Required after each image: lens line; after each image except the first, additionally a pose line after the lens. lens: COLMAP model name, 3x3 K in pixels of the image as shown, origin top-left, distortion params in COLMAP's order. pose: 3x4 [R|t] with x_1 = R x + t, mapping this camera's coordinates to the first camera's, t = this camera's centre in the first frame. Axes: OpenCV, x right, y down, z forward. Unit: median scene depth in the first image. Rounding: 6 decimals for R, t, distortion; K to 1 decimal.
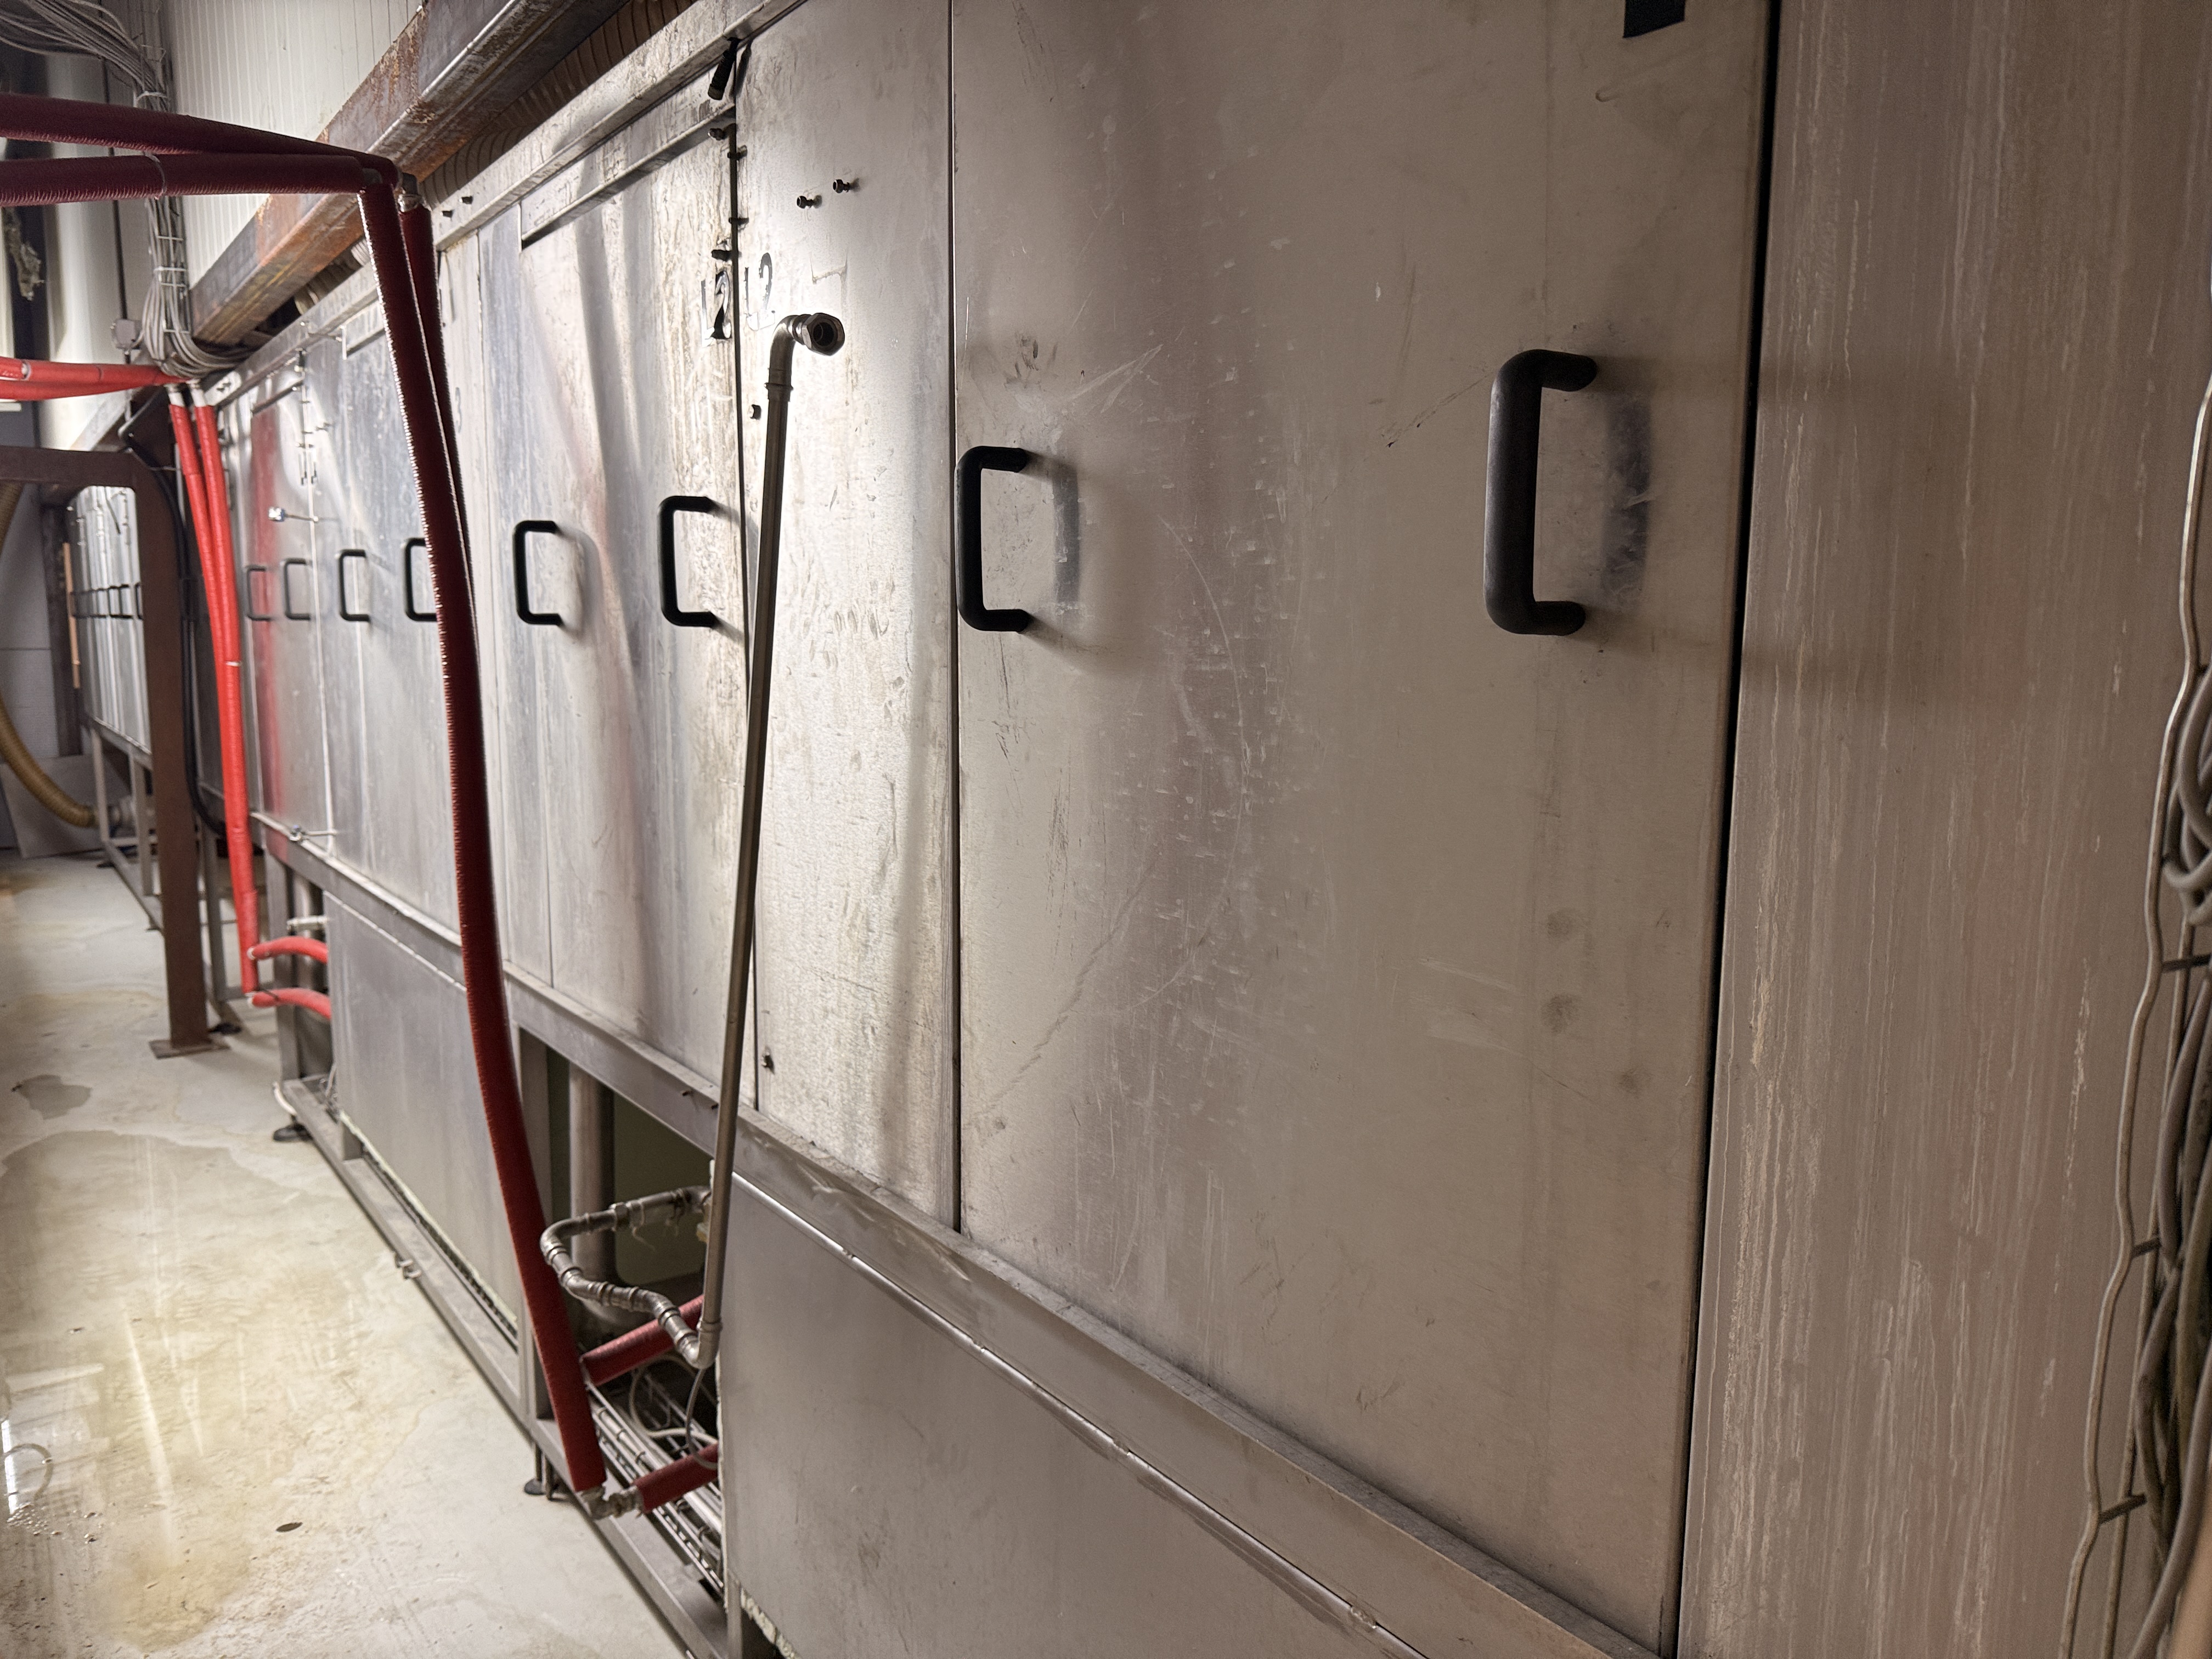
lens RADIAL K [[1561.4, 0, 1106.0], [0, 1561.4, 829.5], [0, 0, 1]] dist [0.054387, -0.072633]
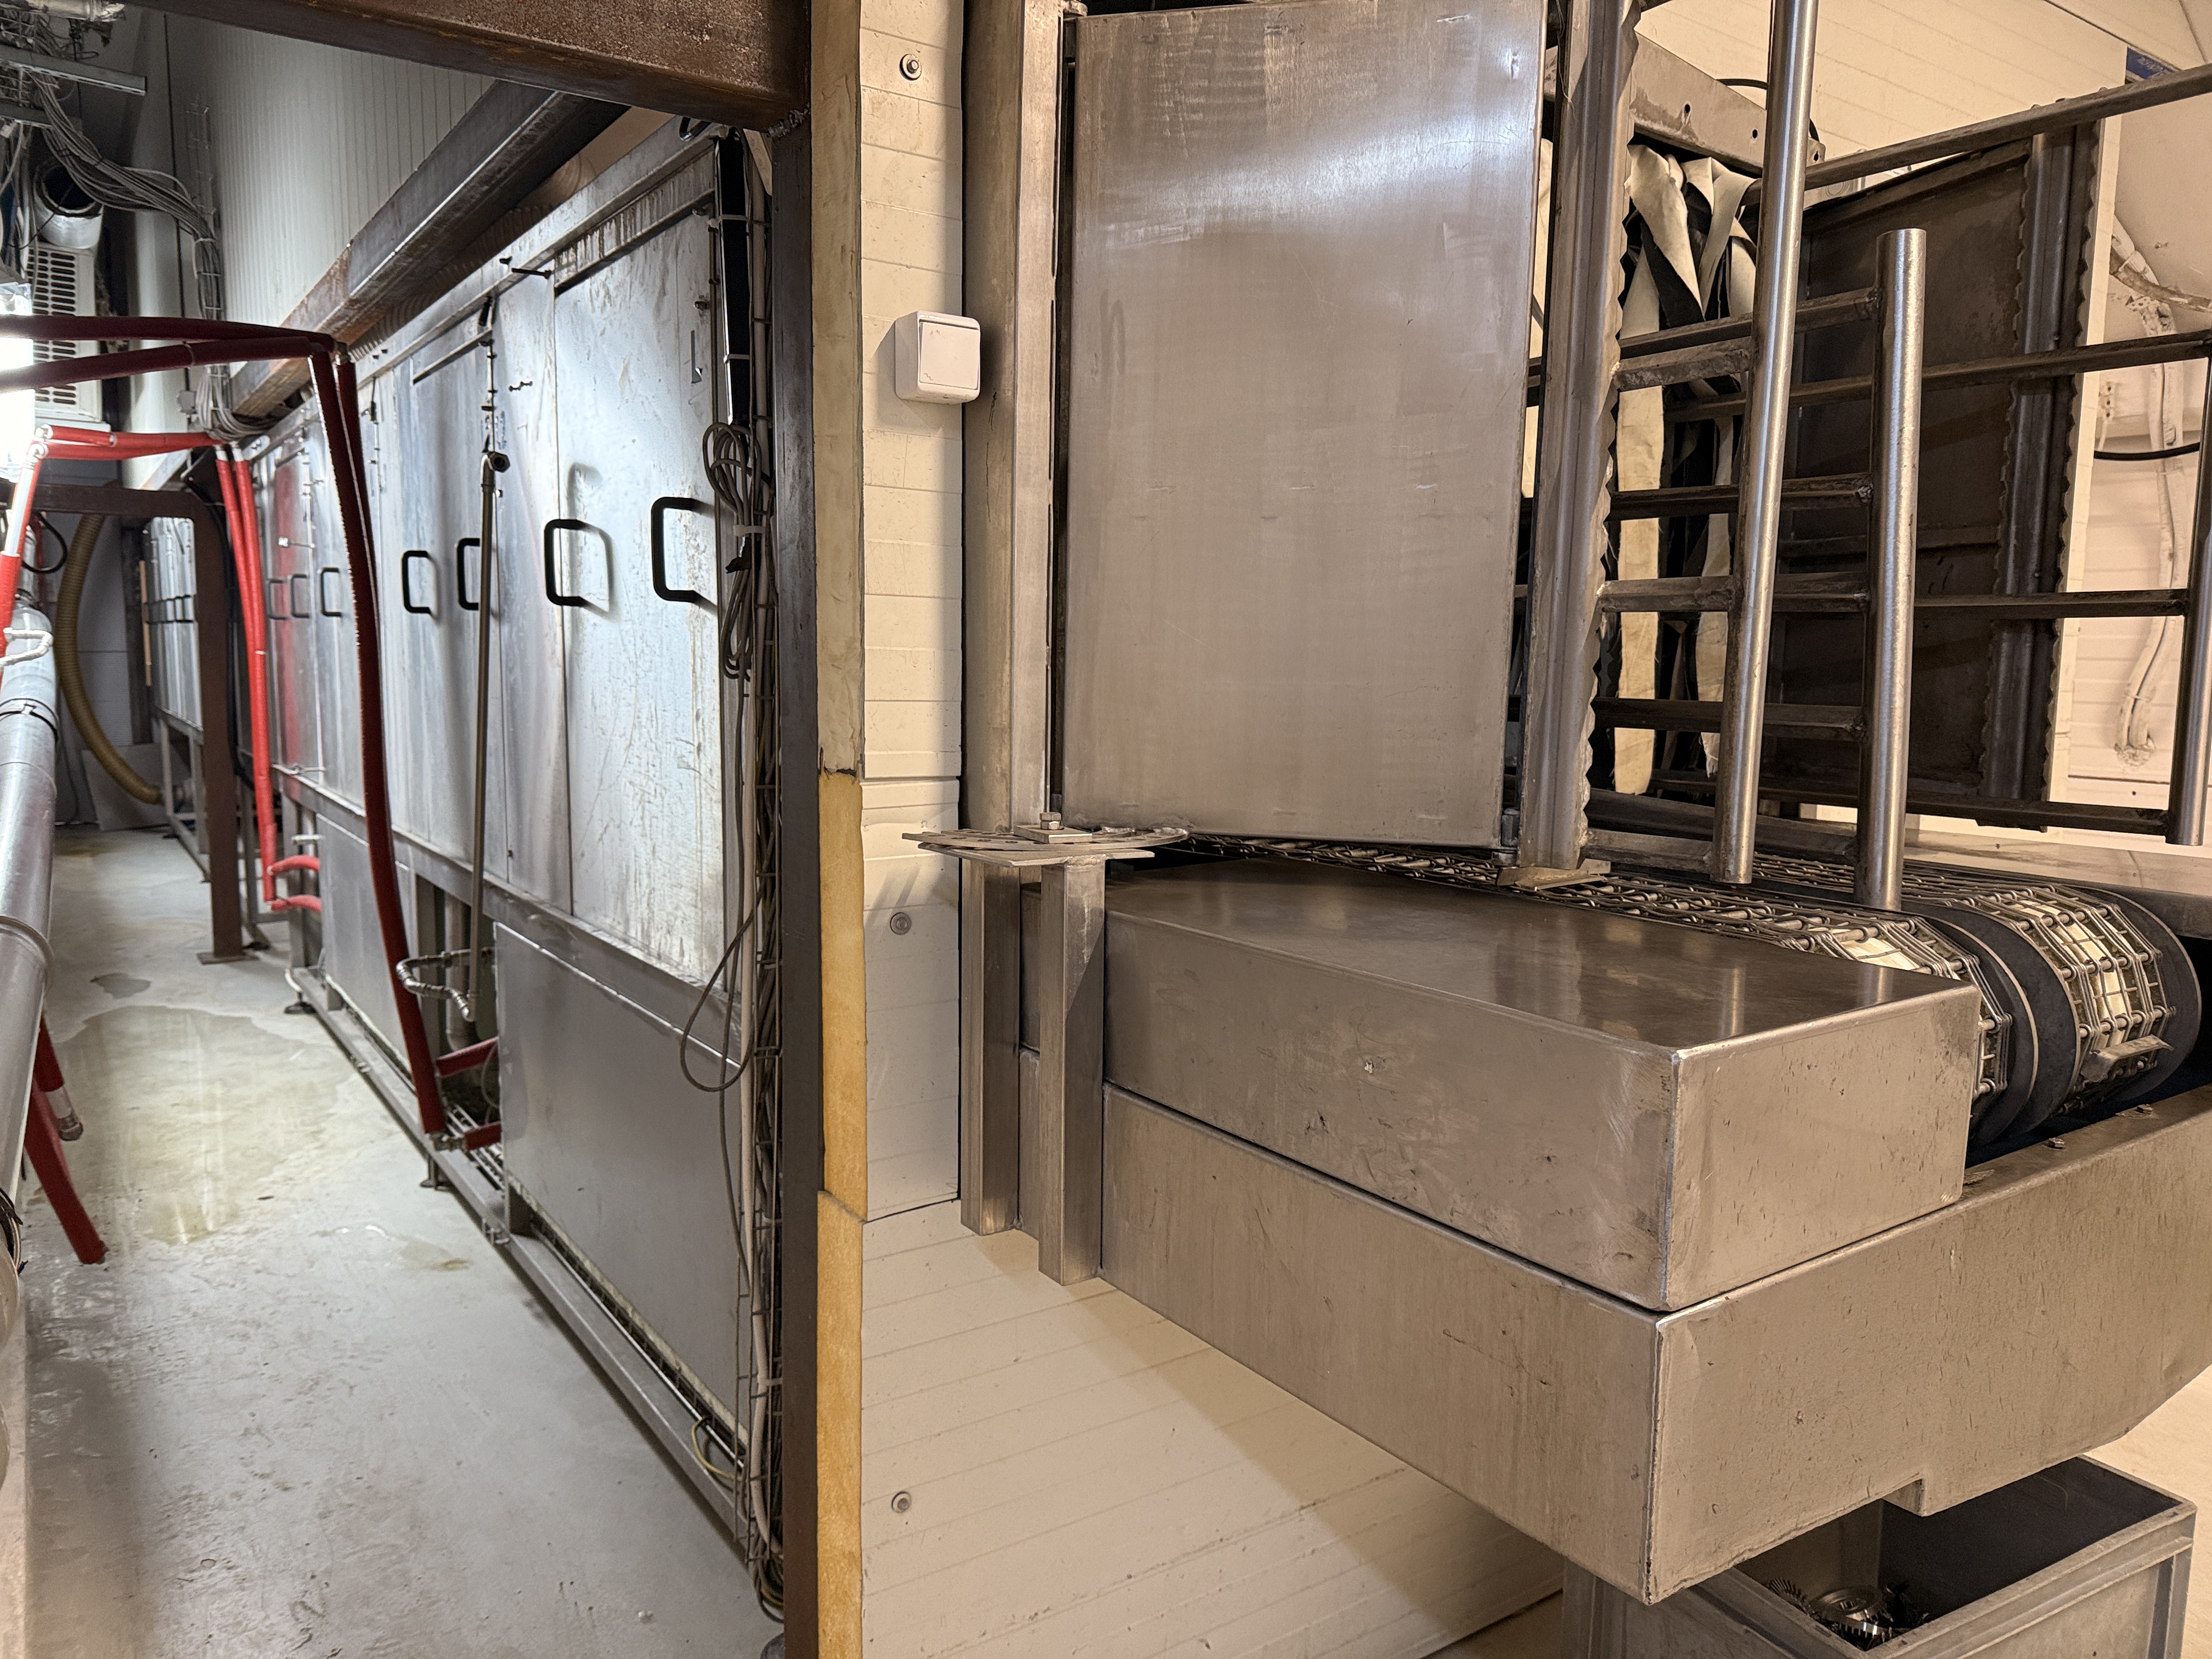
lens RADIAL K [[1556.9, 0, 1106.0], [0, 1556.9, 829.5], [0, 0, 1]] dist [0.077089, -0.113747]
pose [[0.999388, 0.010617, -0.033323, 0.211413], [-0.011064, 0.999851, -0.013247, 0.055470], [0.033178, 0.013607, 0.999357, -0.313375]]
